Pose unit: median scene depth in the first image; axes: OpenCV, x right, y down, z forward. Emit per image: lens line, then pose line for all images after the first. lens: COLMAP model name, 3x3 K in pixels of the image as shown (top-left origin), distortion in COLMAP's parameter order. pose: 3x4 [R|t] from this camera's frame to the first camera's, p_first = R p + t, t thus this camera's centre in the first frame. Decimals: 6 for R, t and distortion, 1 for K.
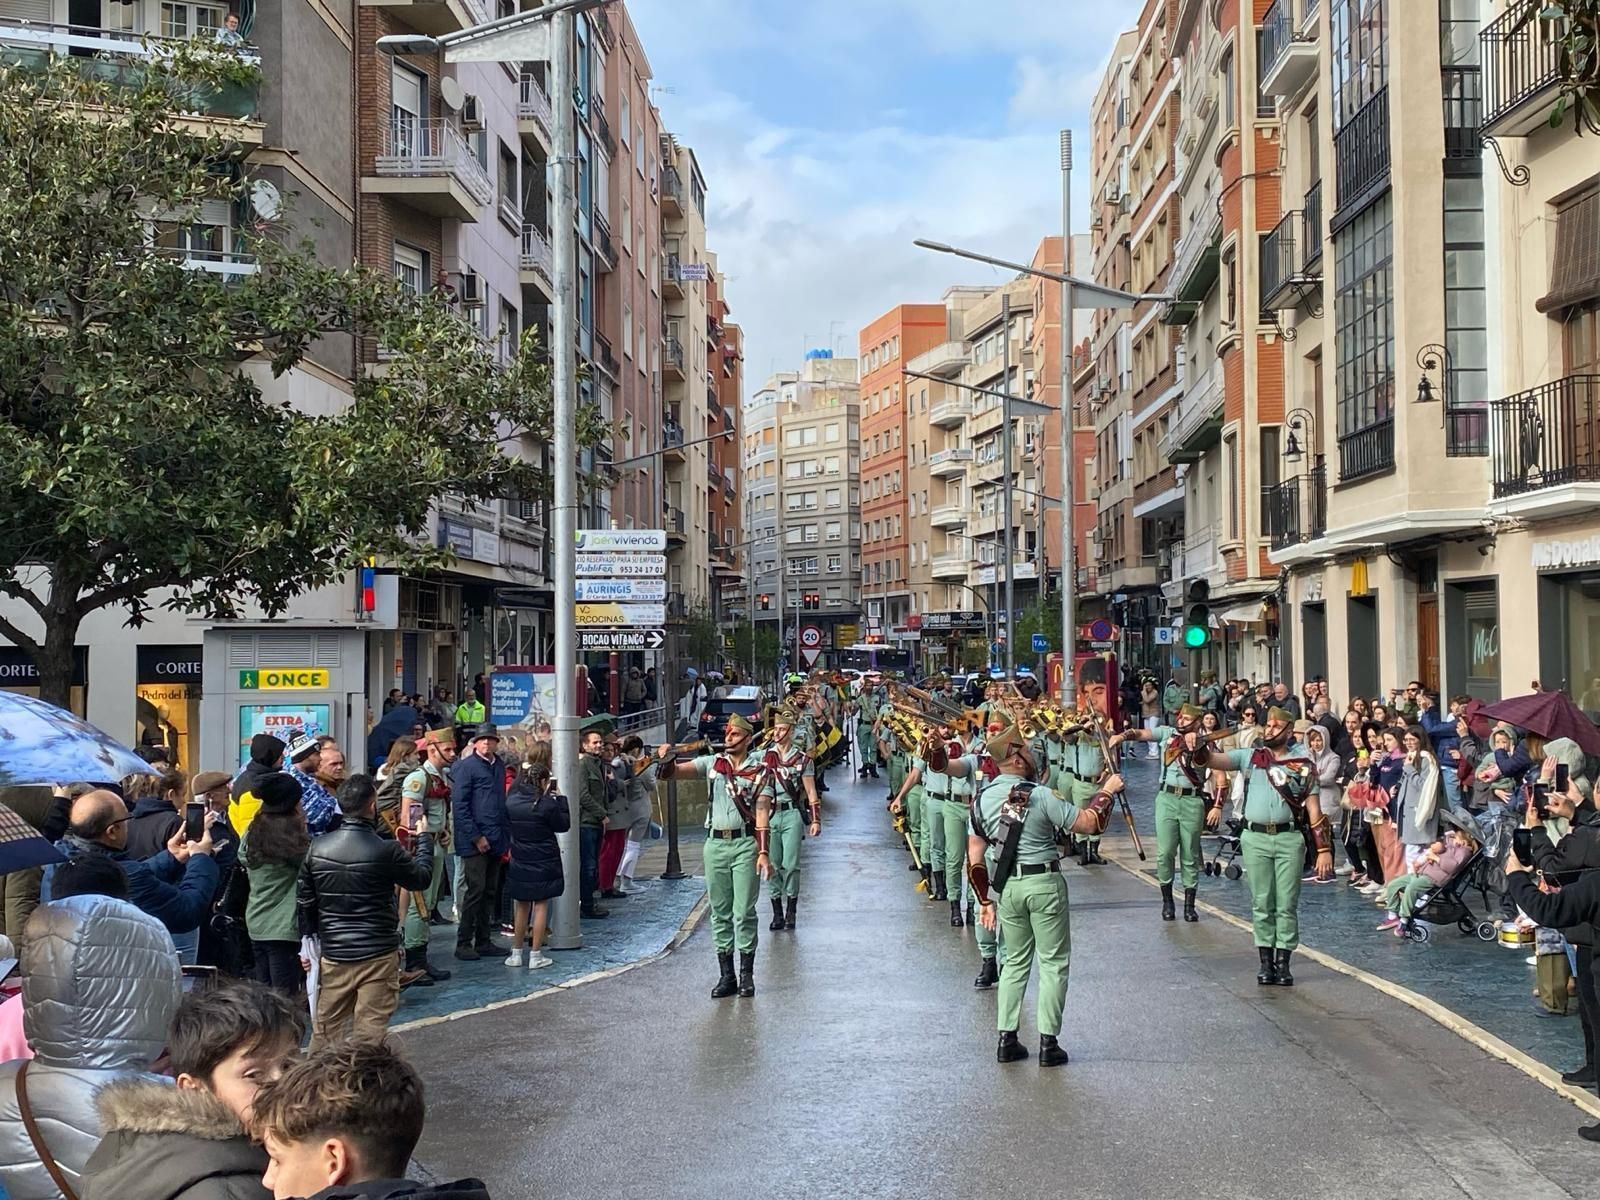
lens RADIAL K [[2129.2, 0, 766.7], [0, 2129.2, 575.1], [0, 0, 1]] dist [0.198585, -0.665966]
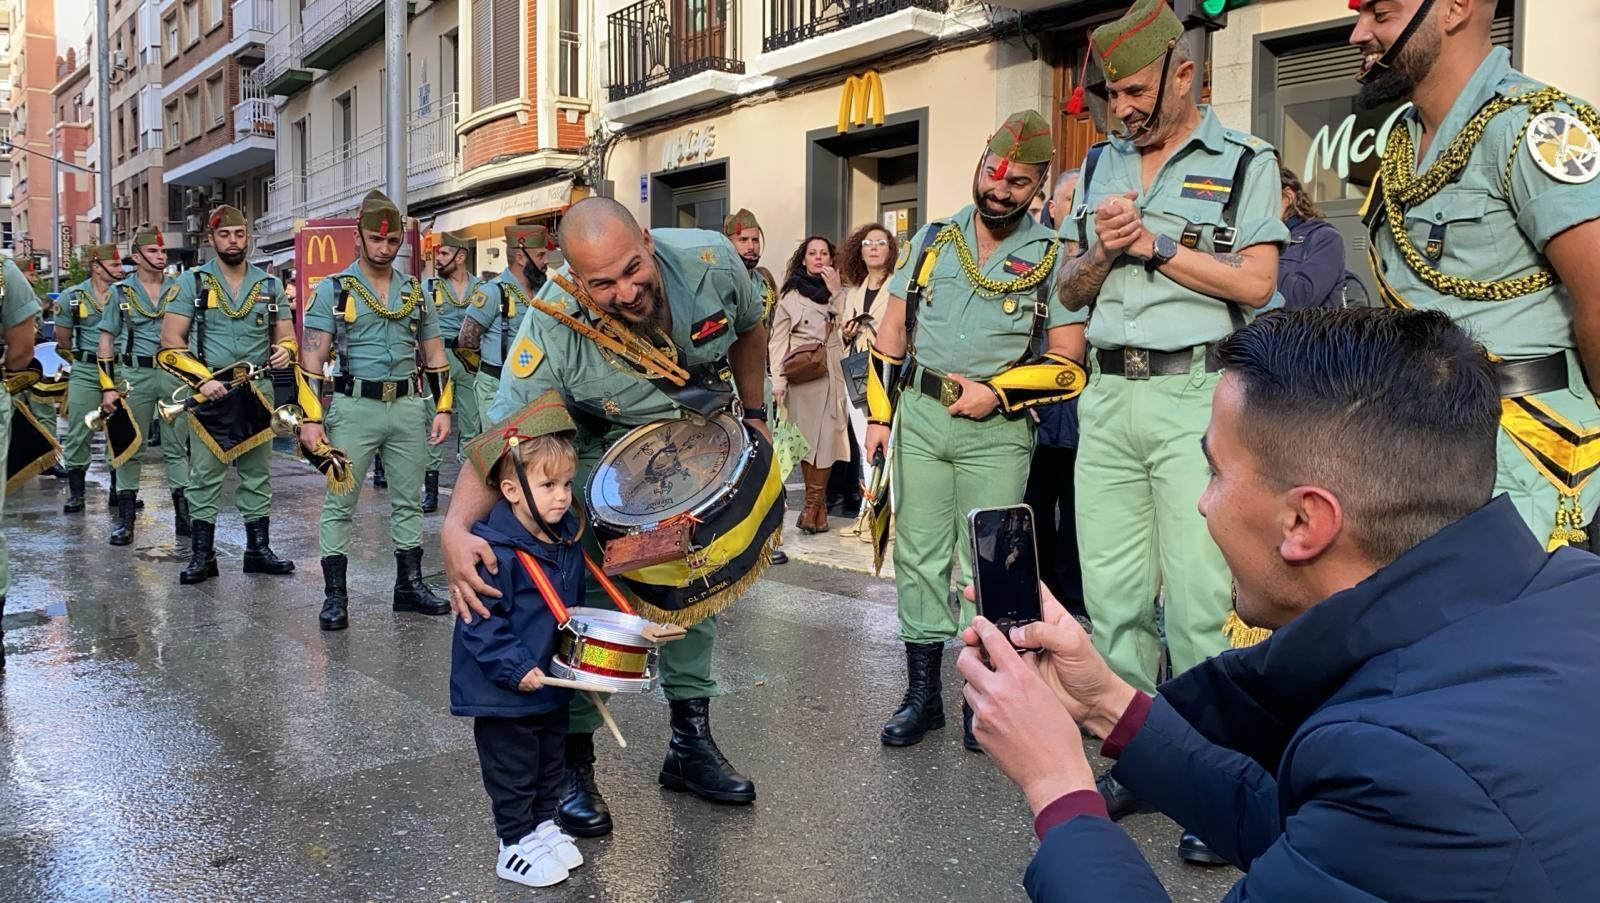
lens RADIAL K [[1256.2, 0, 801.6], [0, 1256.2, 425.6], [0, 0, 1]] dist [0.067123, -0.087606]
pose [[0.757983, -0.015219, 0.652097, -0.001424], [-0.043101, 0.996374, 0.073353, 0.021886], [-0.650849, -0.083706, 0.754579, 0.201466]]
